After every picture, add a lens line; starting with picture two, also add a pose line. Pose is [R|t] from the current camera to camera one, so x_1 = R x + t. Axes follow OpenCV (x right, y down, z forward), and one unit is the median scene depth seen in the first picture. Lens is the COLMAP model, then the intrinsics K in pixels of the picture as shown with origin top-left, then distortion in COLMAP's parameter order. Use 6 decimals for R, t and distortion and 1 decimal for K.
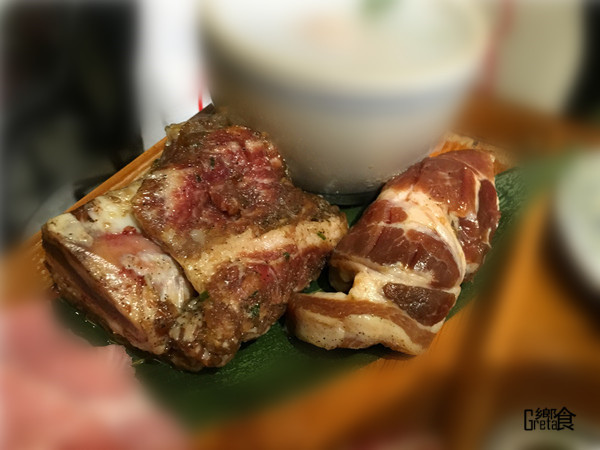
lens RADIAL K [[525.9, 0, 300.0], [0, 525.9, 225.0], [0, 0, 1]] dist [0.038799, -0.014278]
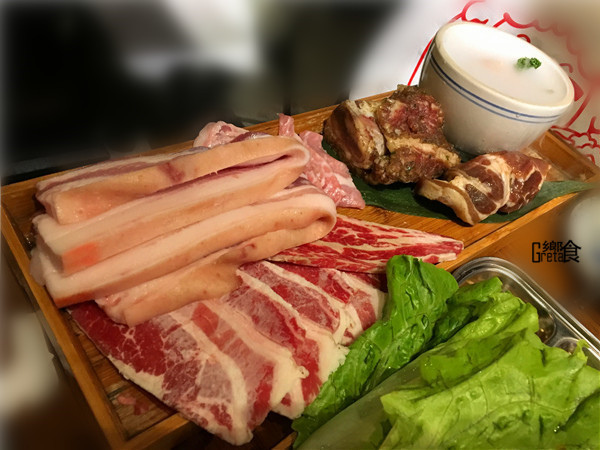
lens RADIAL K [[525.9, 0, 300.0], [0, 525.9, 225.0], [0, 0, 1]] dist [0.038799, -0.014278]
pose [[0.898446, 0.403505, -0.173141, -0.016021], [-0.408124, 0.912875, 0.009661, 0.522173], [0.161955, 0.061984, 0.984850, -1.243585]]
